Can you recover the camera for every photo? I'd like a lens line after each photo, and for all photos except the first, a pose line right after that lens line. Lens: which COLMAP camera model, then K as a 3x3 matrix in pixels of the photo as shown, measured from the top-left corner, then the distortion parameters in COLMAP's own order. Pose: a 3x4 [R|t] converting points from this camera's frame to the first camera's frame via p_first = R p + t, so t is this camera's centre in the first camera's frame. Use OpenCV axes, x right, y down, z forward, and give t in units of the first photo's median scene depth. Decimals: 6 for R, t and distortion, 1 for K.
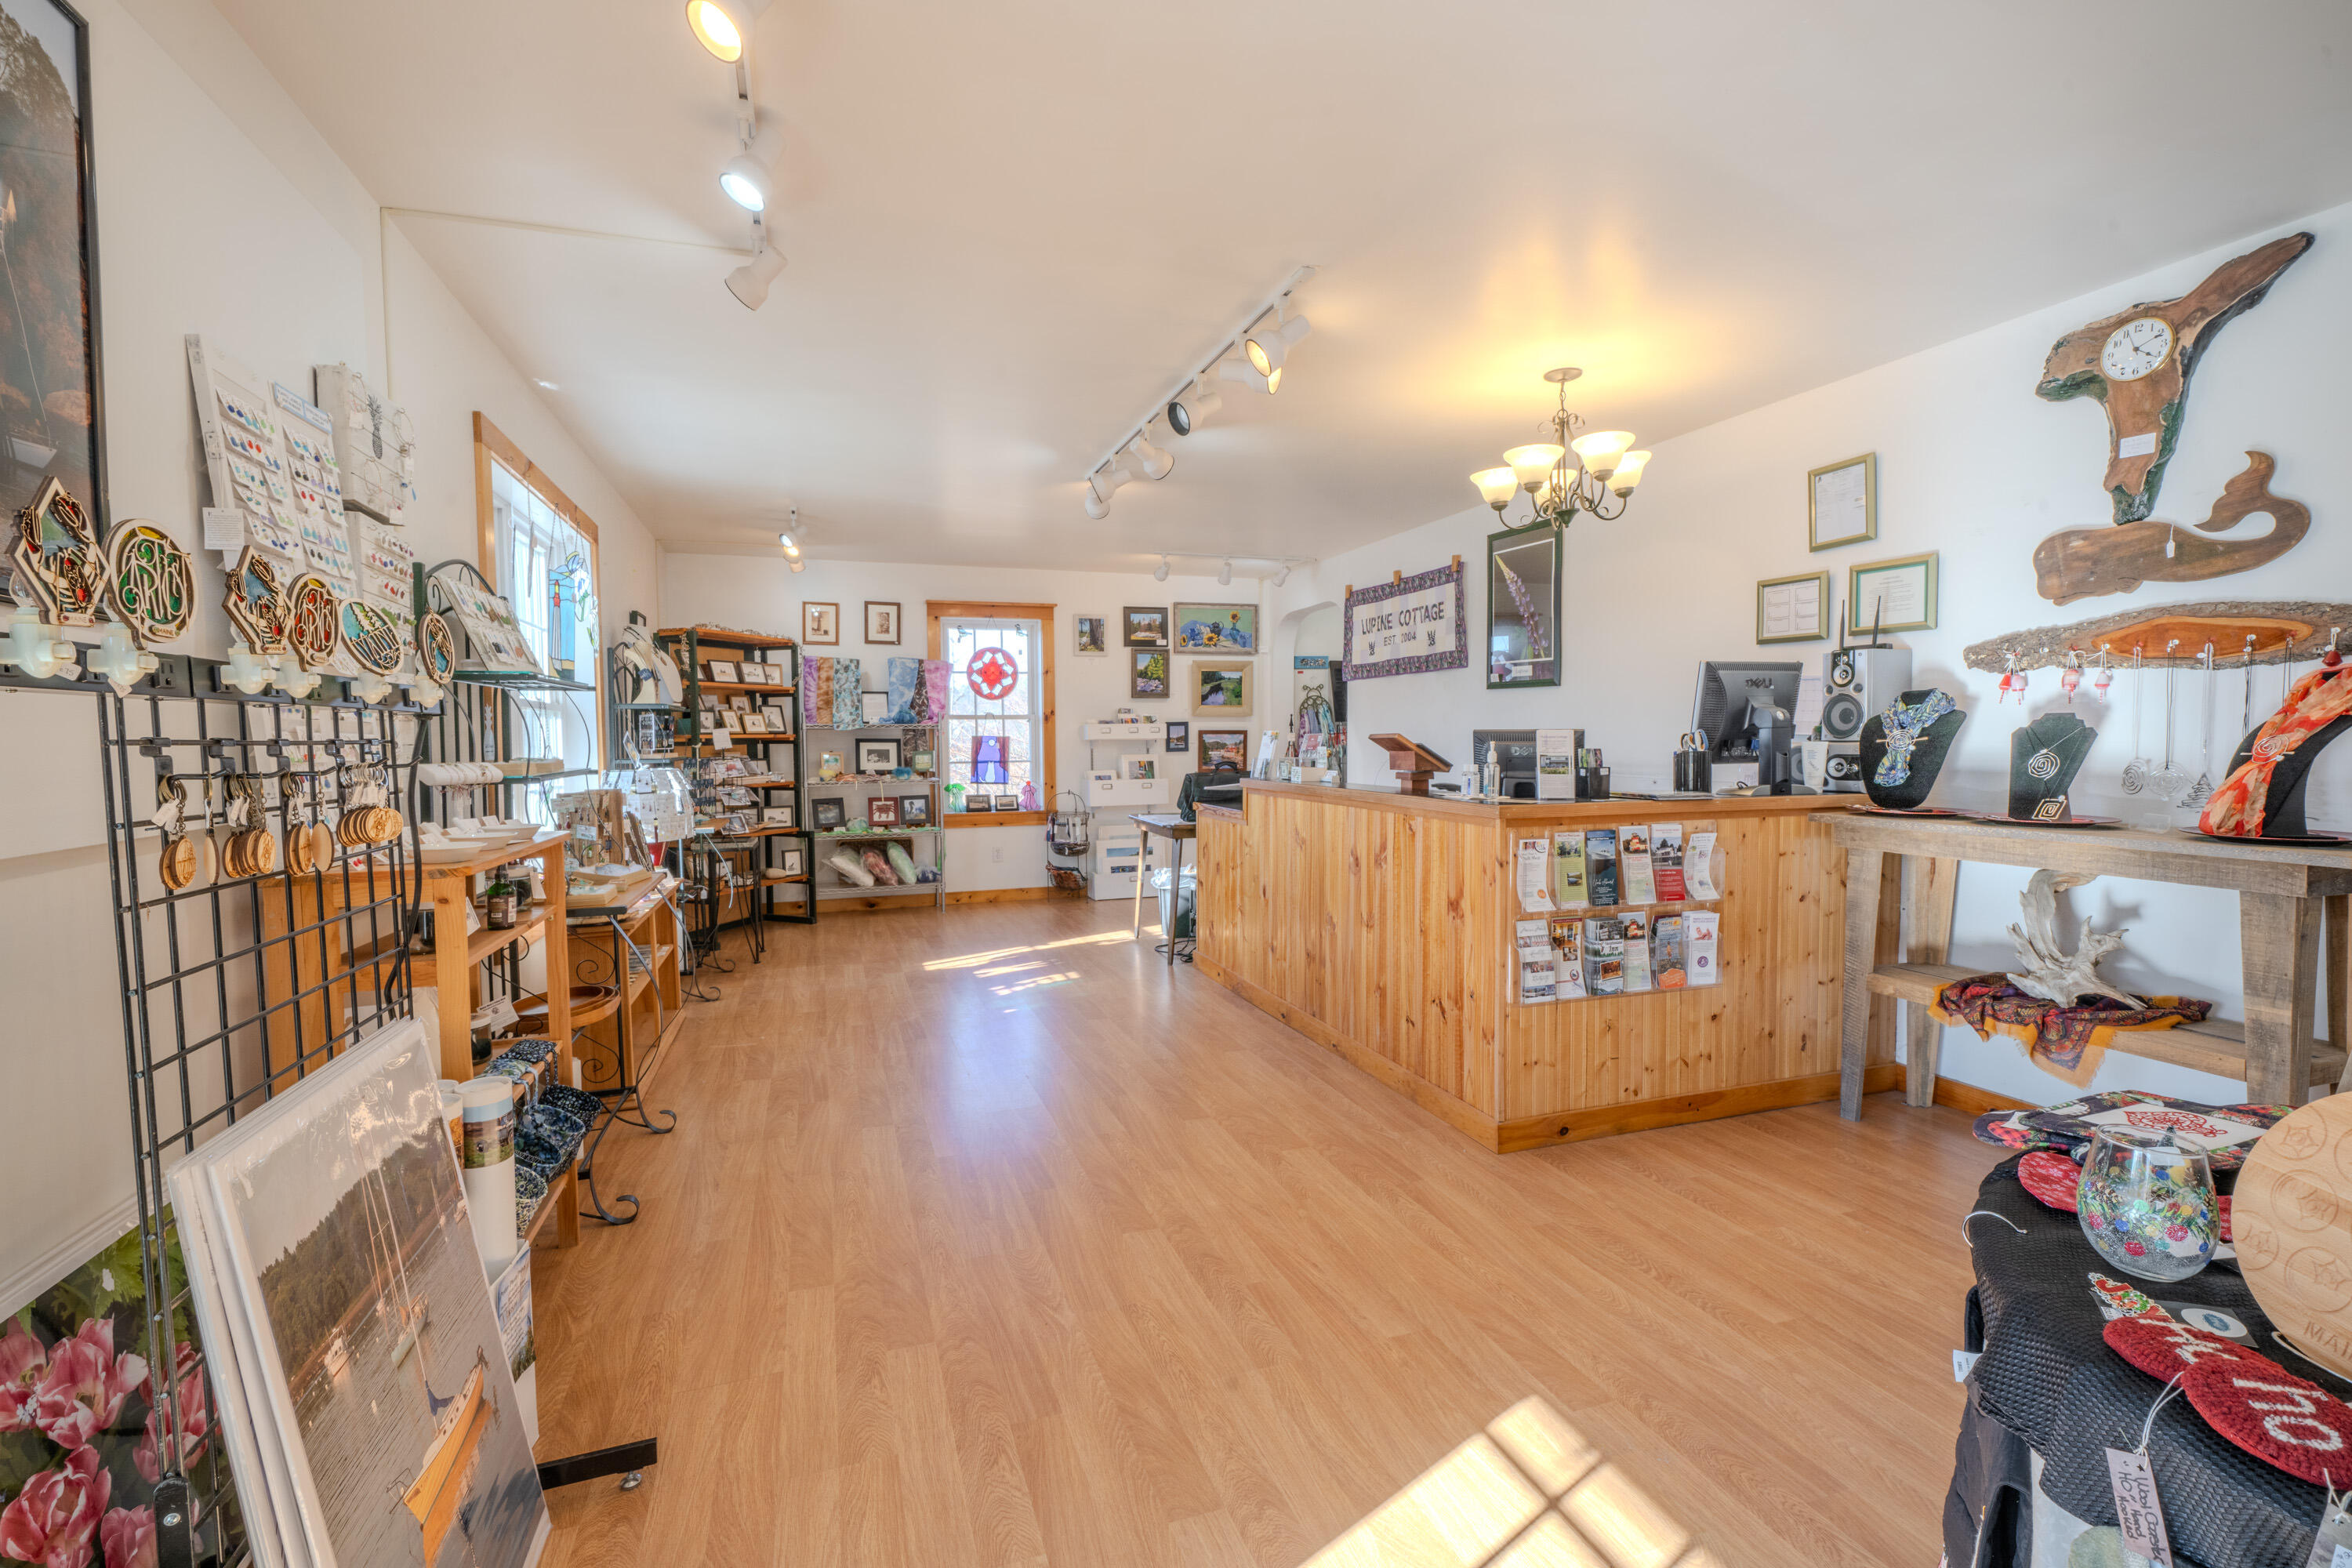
lens RADIAL K [[1045.1, 0, 1176.0], [0, 1045.1, 784.0], [0, 0, 1]] dist [-0.000685, 0.000118]
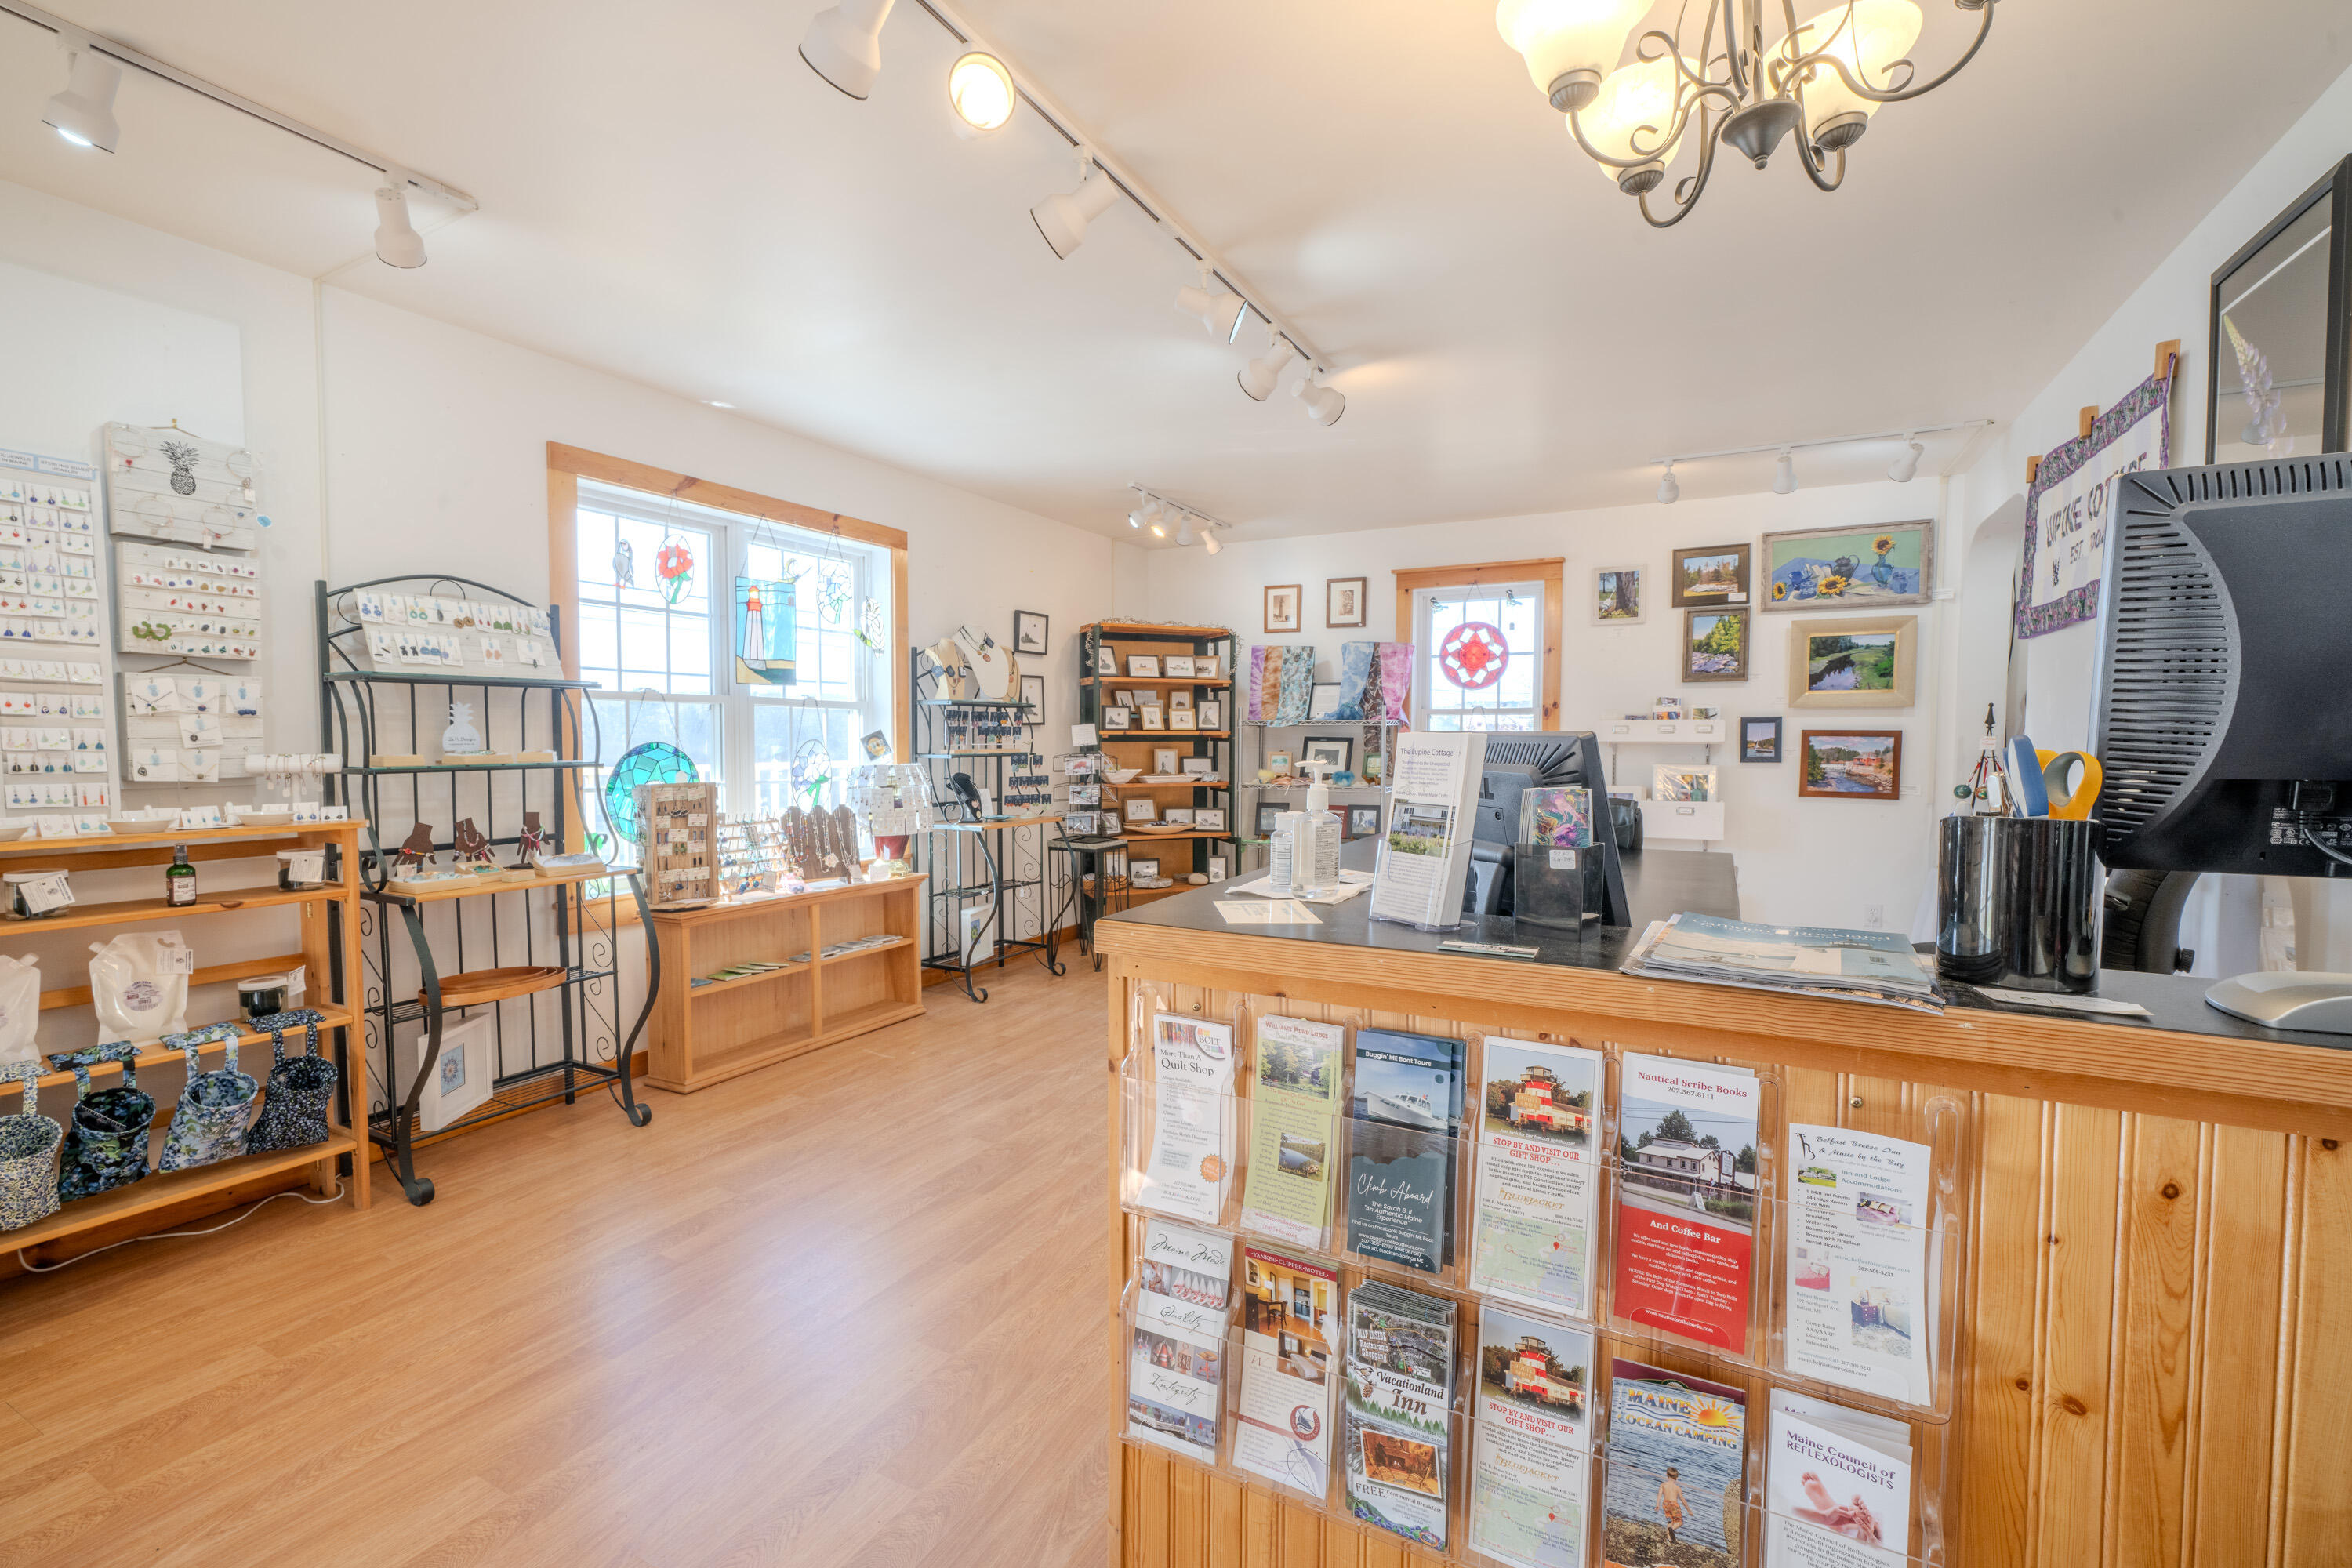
lens RADIAL K [[1045.1, 0, 1176.0], [0, 1045.1, 784.0], [0, 0, 1]] dist [-0.000685, 0.000118]
pose [[0.668908, 0.044893, -0.741989, 0.271512], [-0.042803, 0.998845, 0.021846, -0.018011], [0.742112, 0.017146, 0.670057, 0.324997]]
